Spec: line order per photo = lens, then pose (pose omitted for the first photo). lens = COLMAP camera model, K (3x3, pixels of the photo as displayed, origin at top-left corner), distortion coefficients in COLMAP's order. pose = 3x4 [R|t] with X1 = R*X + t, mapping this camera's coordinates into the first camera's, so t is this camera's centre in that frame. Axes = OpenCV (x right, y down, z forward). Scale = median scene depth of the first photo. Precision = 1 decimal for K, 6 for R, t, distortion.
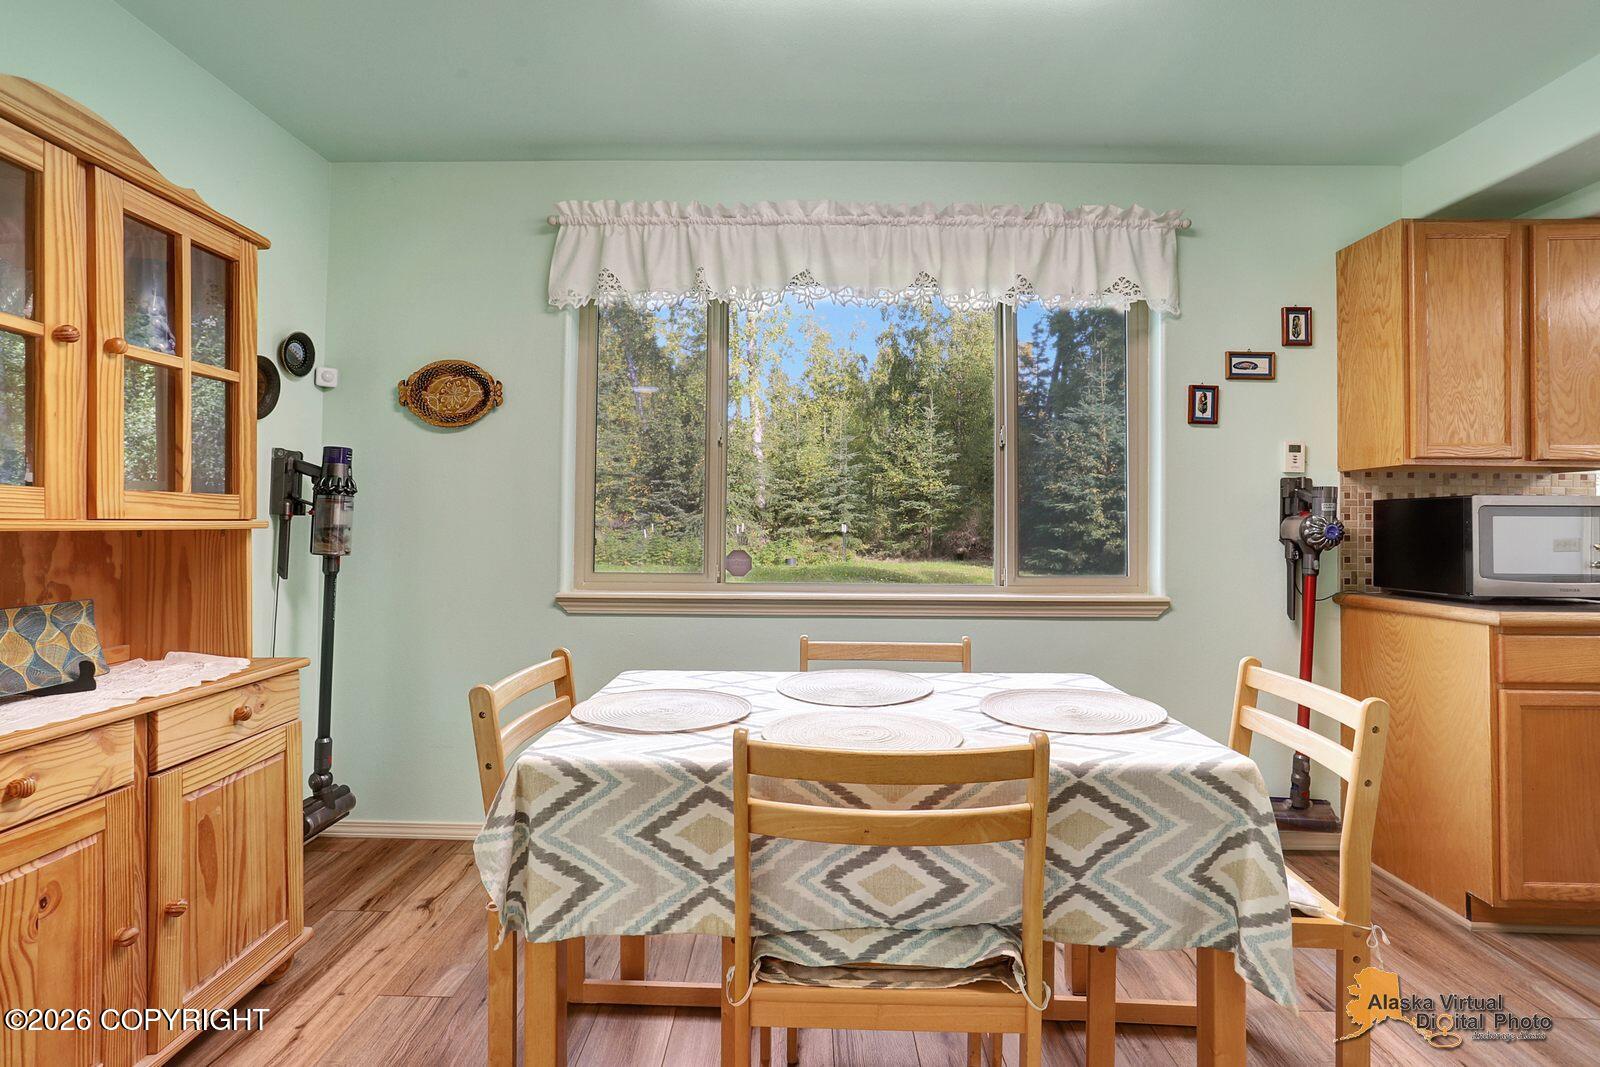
lens RADIAL K [[772.8, 0, 794.0], [0, 772.8, 518.7], [0, 0, 1]] dist [-0.035897, 0.018228]
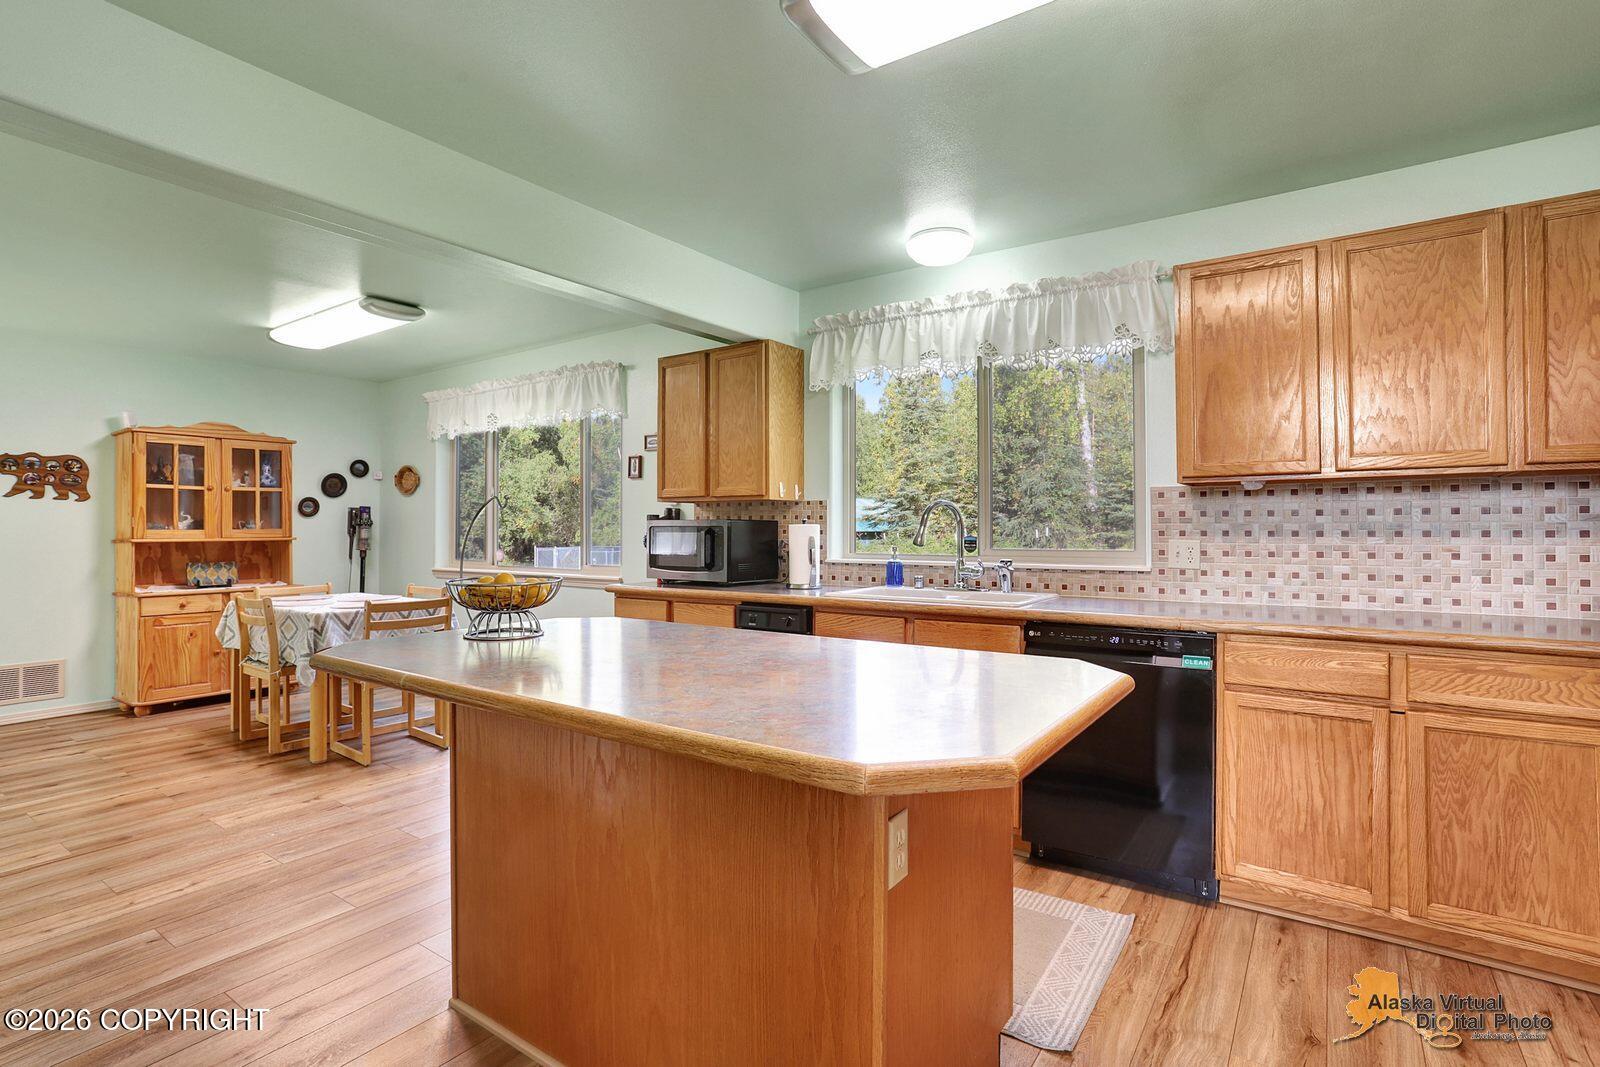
lens RADIAL K [[772.8, 0, 792.7], [0, 772.8, 529.4], [0, 0, 1]] dist [-0.035897, 0.018228]
pose [[0.823483, -0.007763, -0.567288, 2.045427], [0.012892, 0.999904, 0.005031, -0.014925], [0.567194, -0.011457, 0.823504, -0.260766]]
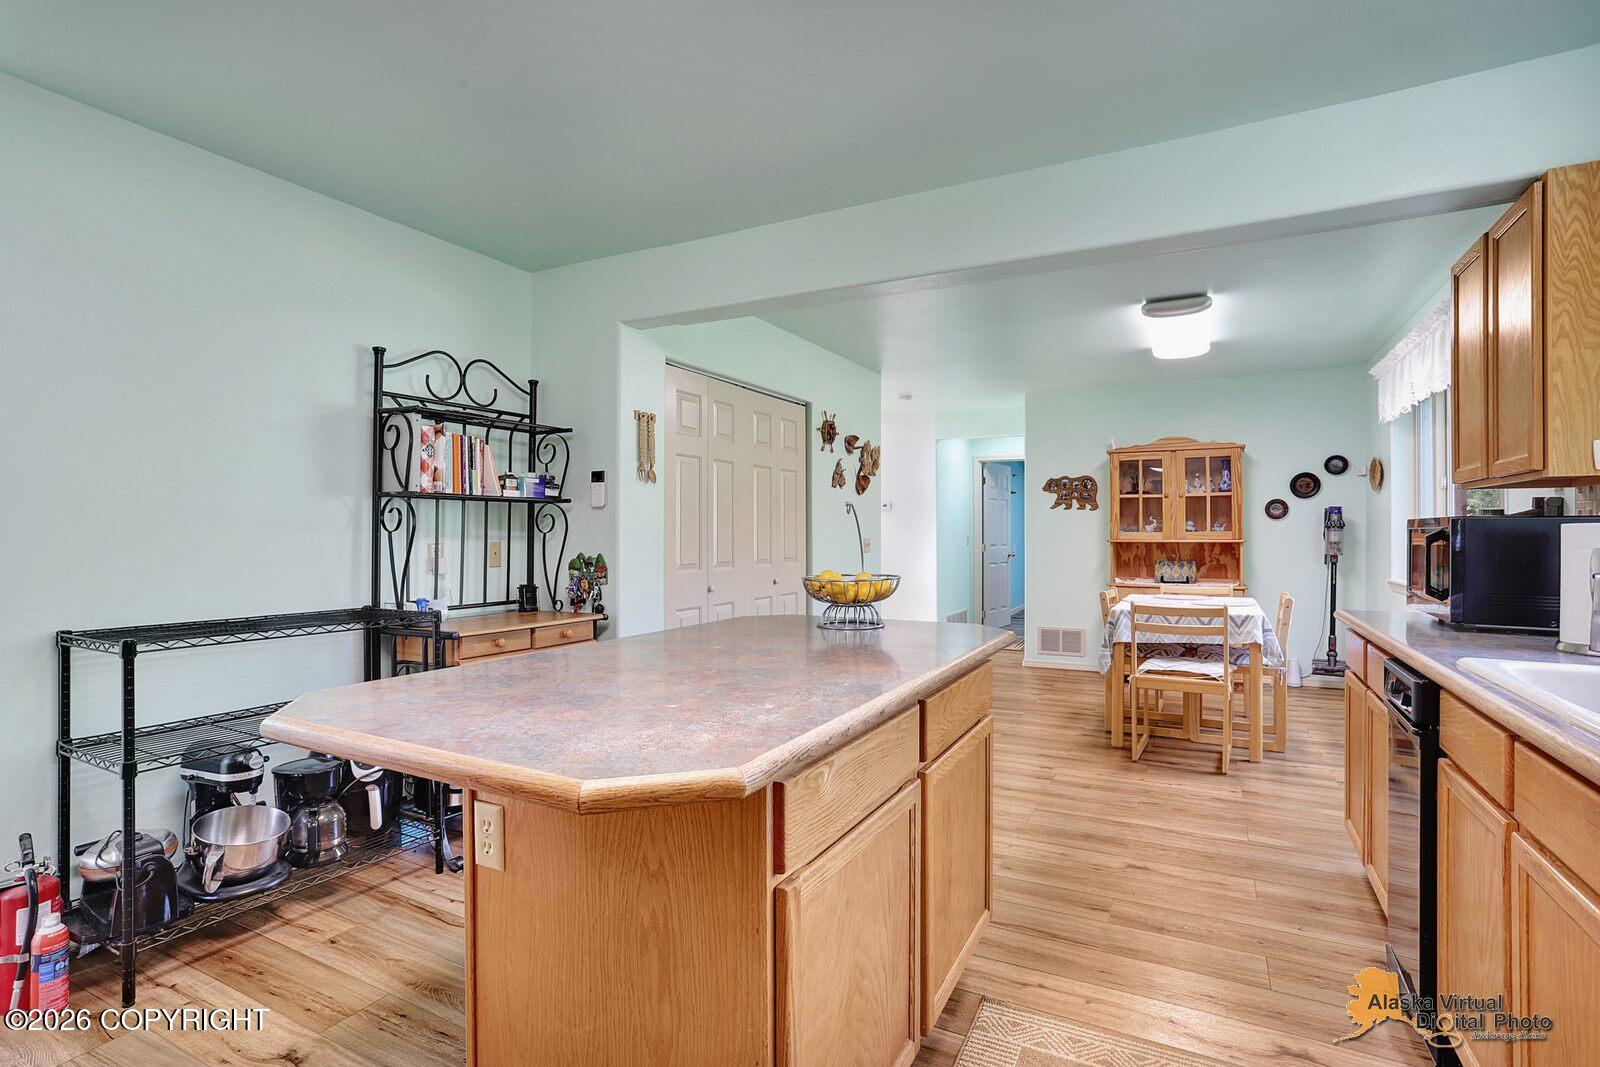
lens RADIAL K [[772.8, 0, 799.8], [0, 772.8, 533.7], [0, 0, 1]] dist [-0.035897, 0.018228]
pose [[-0.459593, -0.004136, -0.888120, 2.203477], [0.006647, 0.999945, -0.008097, -0.006454], [0.888105, -0.009625, -0.459541, 0.674831]]
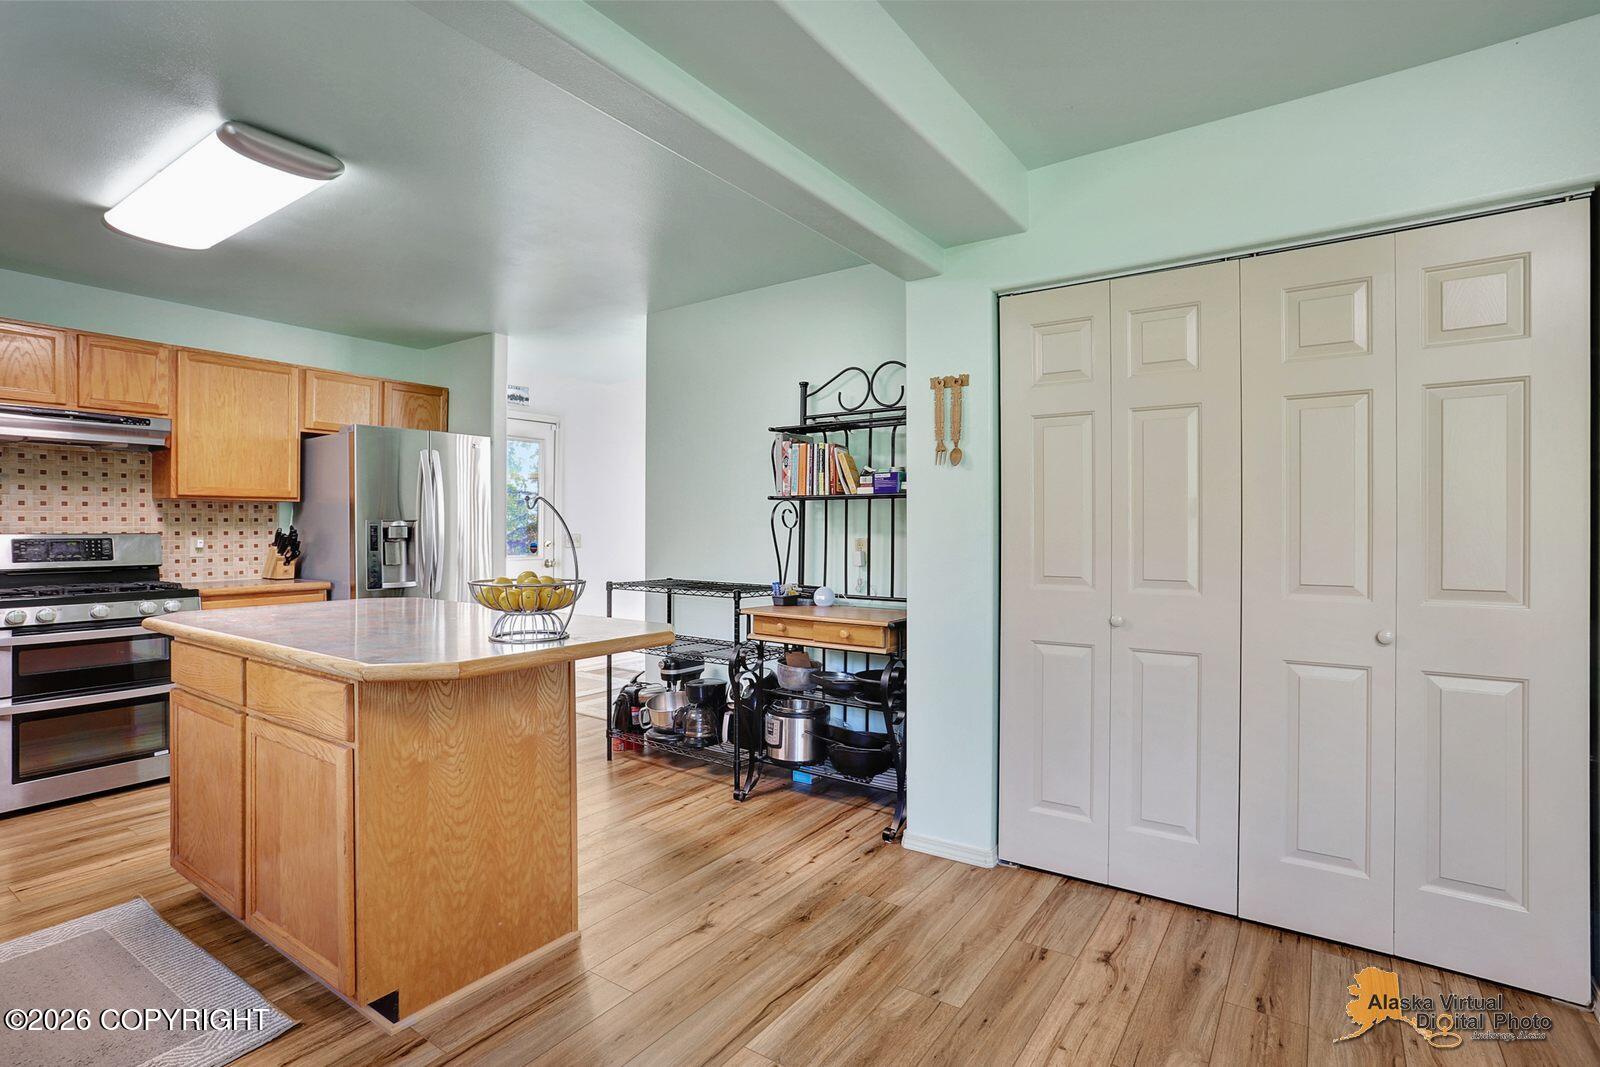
lens RADIAL K [[772.8, 0, 794.7], [0, 772.8, 531.8], [0, 0, 1]] dist [-0.035897, 0.018228]
pose [[-0.824535, -0.008637, 0.565745, 0.551685], [-0.009806, 0.999951, 0.000973, -0.017821], [-0.565726, -0.004745, -0.824579, 0.815563]]
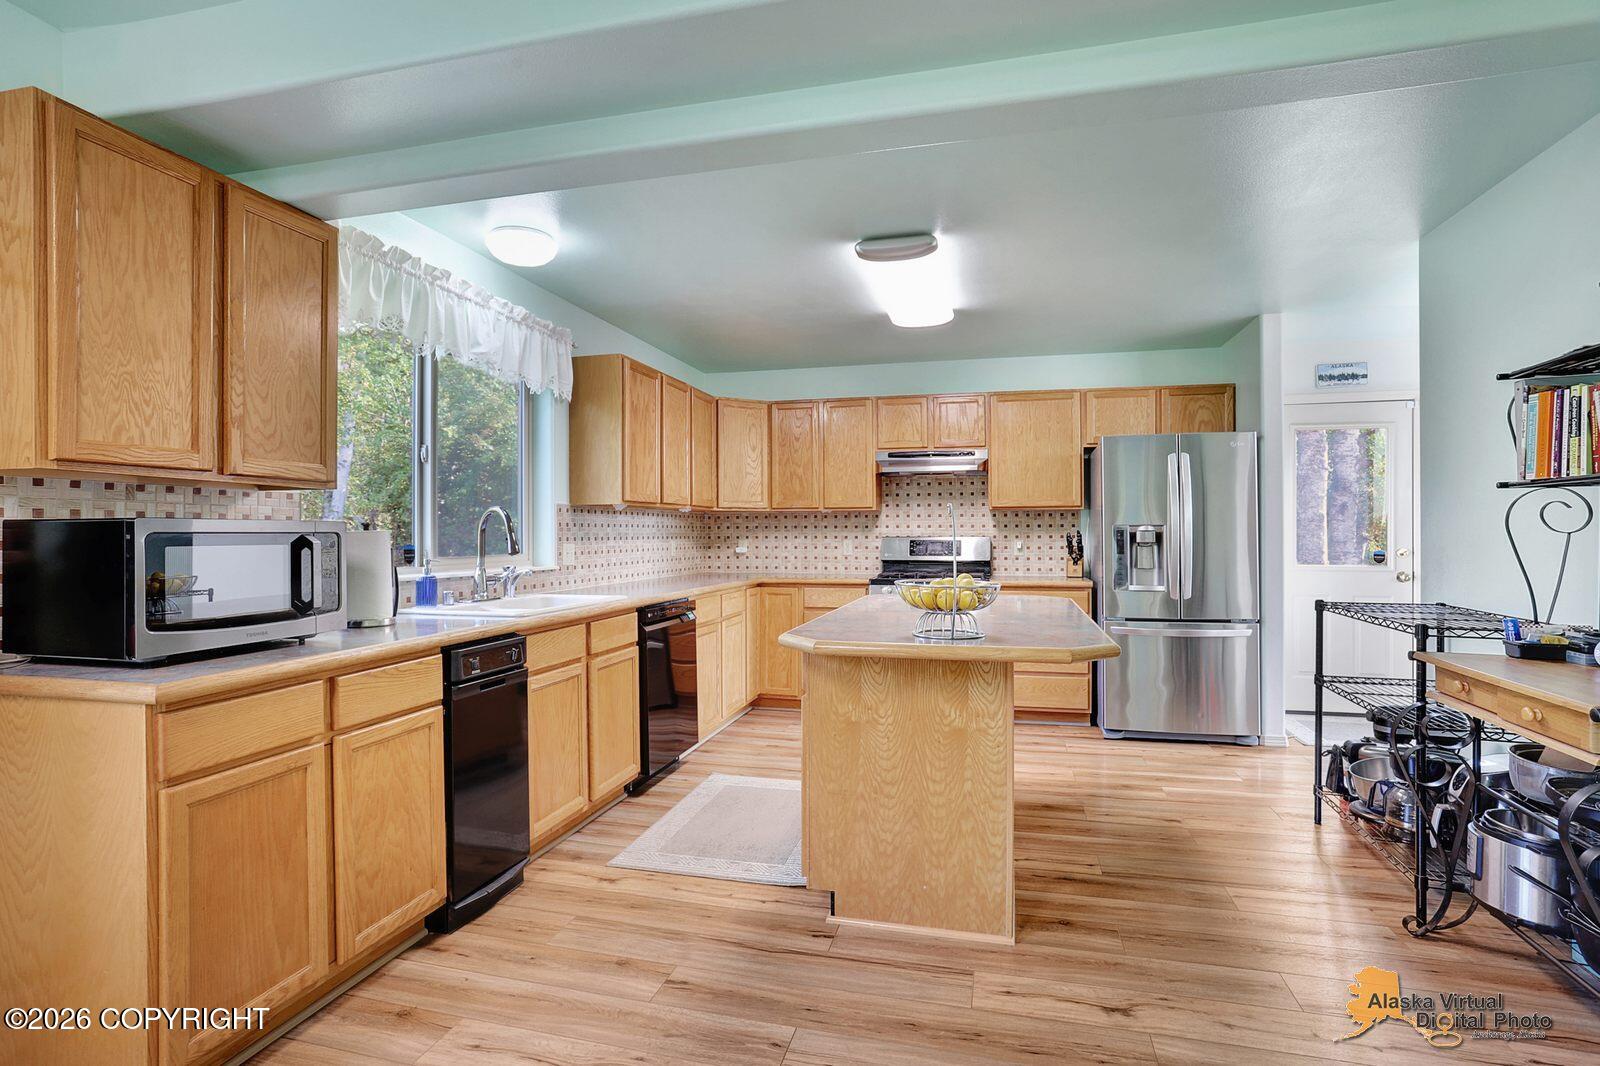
lens RADIAL K [[792.8, 0, 810.3], [0, 792.8, 529.7], [0, 0, 1]] dist [-0.043580, 0.018521]
pose [[0.233457, -0.002658, 0.972364, 0.312967], [-0.006692, 0.999968, 0.004340, -0.025726], [-0.972344, -0.007520, 0.233431, 0.200297]]
